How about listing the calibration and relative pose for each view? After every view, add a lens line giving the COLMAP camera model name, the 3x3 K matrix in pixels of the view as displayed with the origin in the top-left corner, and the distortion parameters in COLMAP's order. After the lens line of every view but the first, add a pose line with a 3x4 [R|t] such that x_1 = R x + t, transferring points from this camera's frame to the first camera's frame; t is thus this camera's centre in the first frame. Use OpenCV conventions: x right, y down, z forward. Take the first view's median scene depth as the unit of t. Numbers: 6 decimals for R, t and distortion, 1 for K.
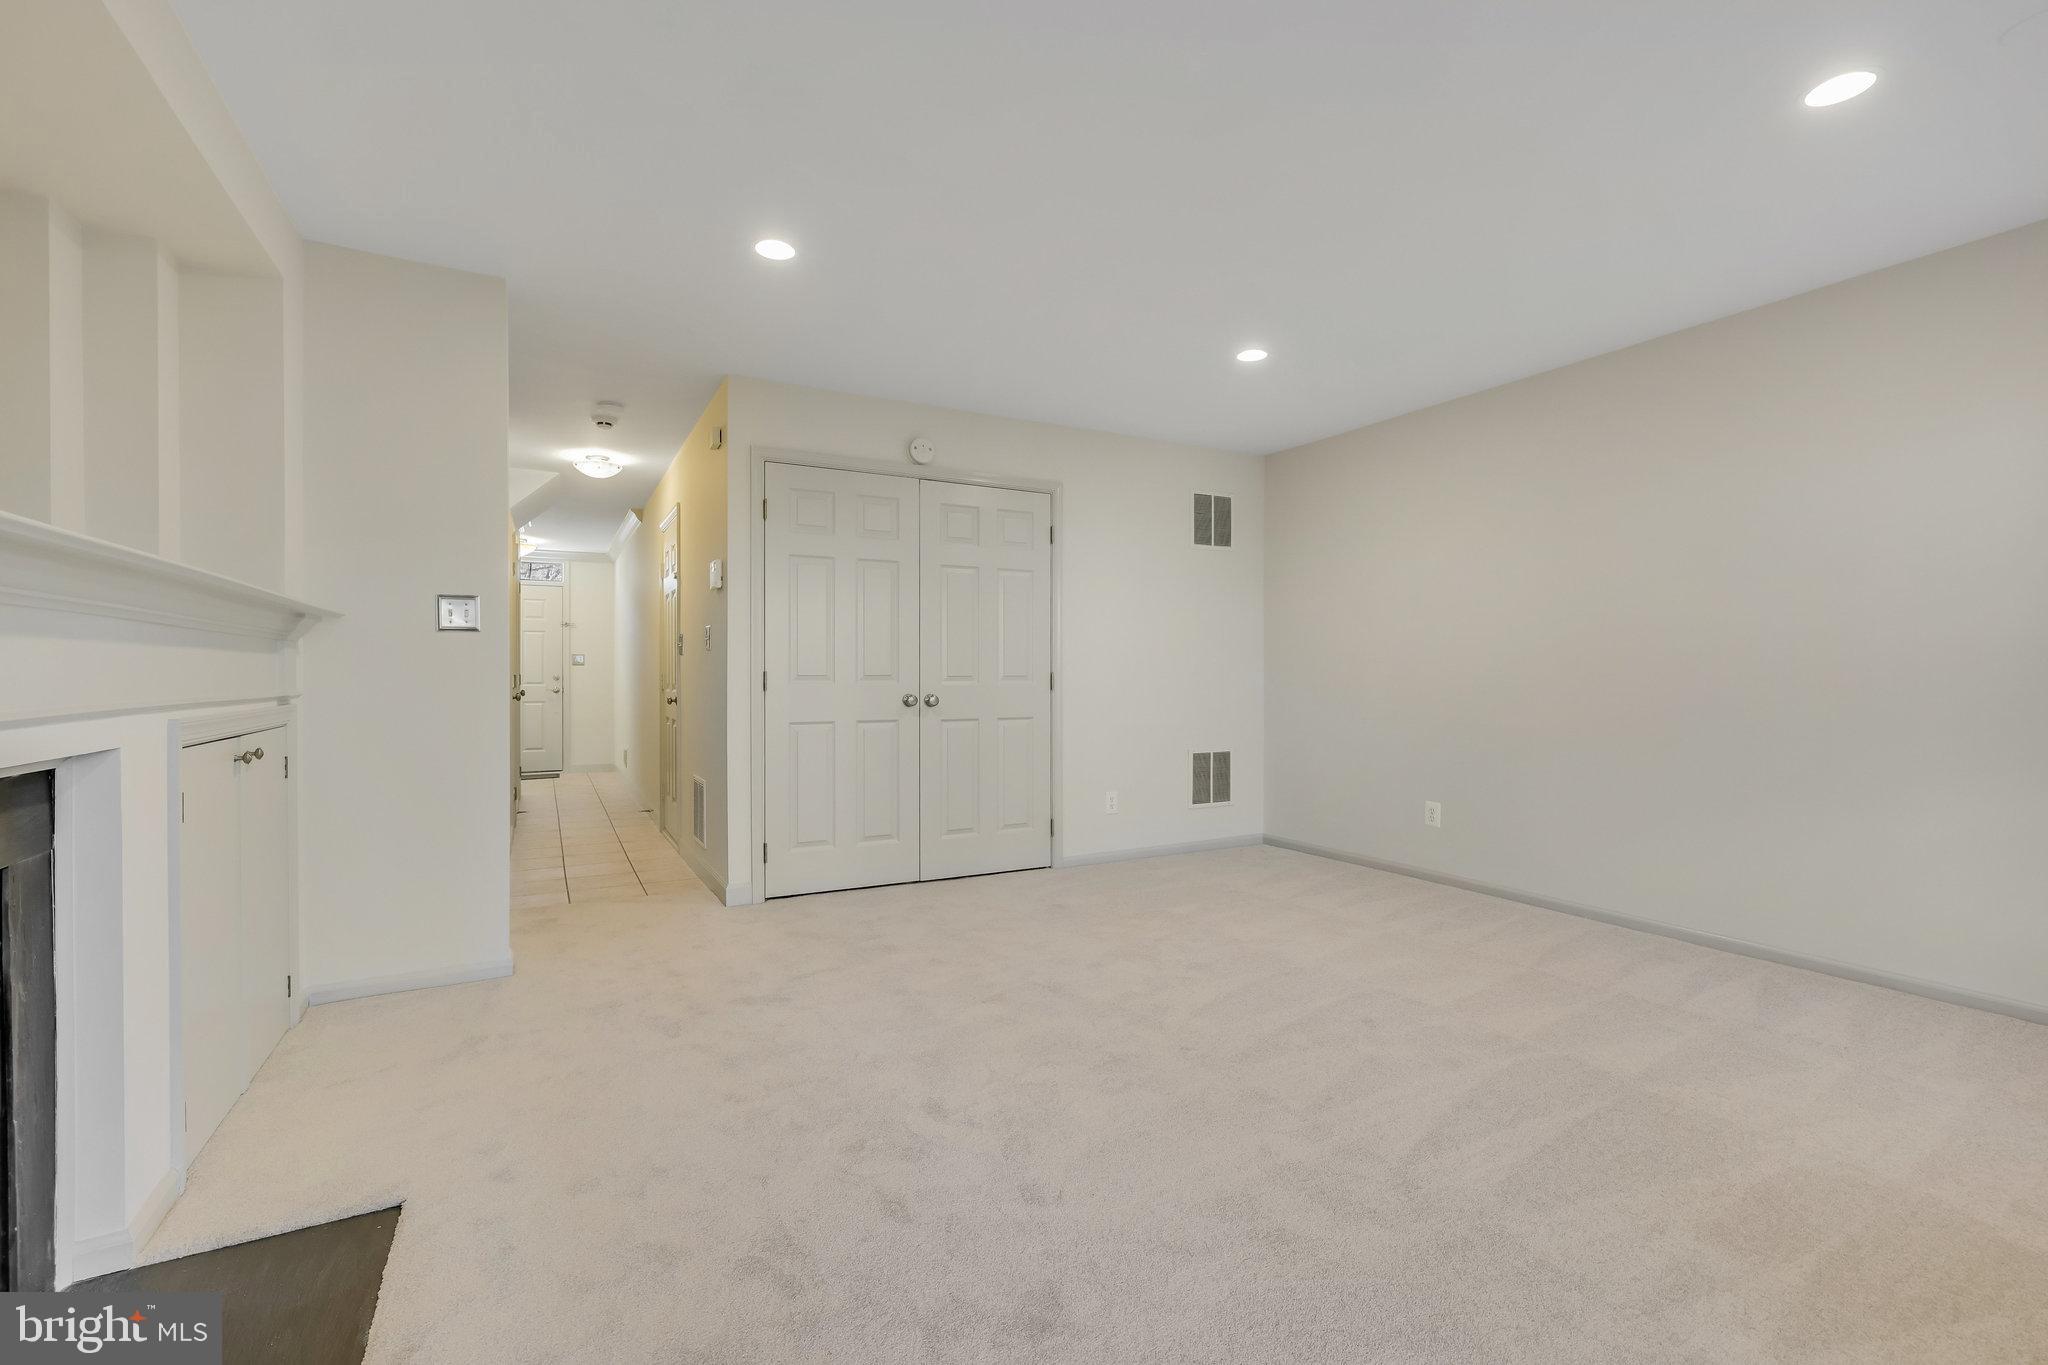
lens RADIAL K [[891.8, 0, 1020.8], [0, 891.8, 675.7], [0, 0, 1]] dist [-0.000464, -0.000252]
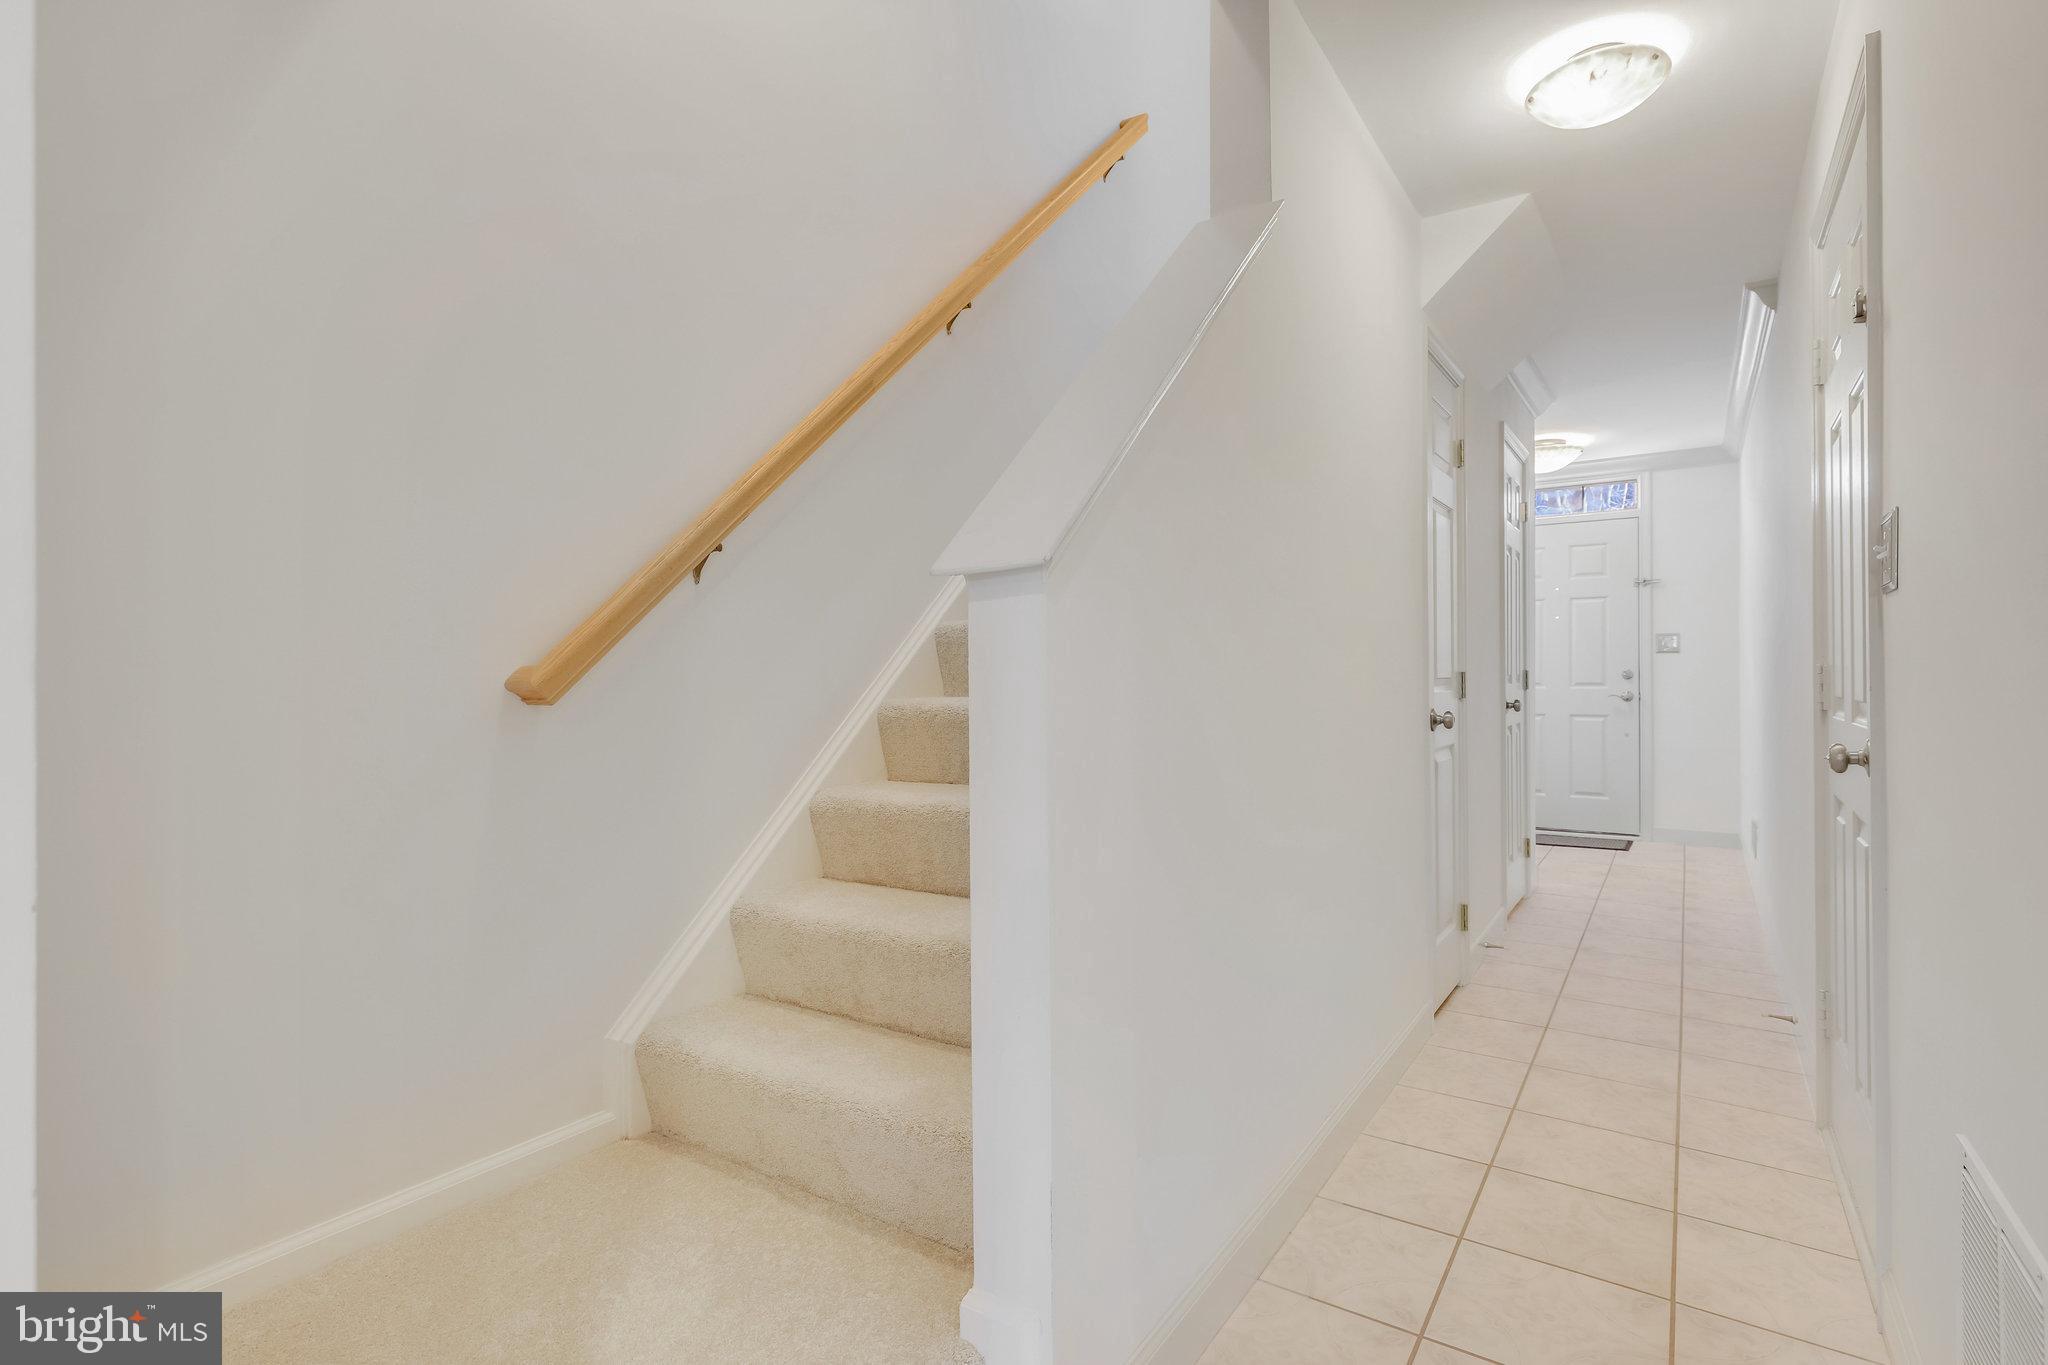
lens RADIAL K [[975.5, 0, 996.5], [0, 975.5, 678.0], [0, 0, 1]] dist [-0.001985, -0.000378]
pose [[0.442405, 0.001560, -0.896814, -0.129680], [0.005320, 0.999976, 0.004364, -0.000845], [0.896799, -0.006702, 0.442387, 0.344675]]
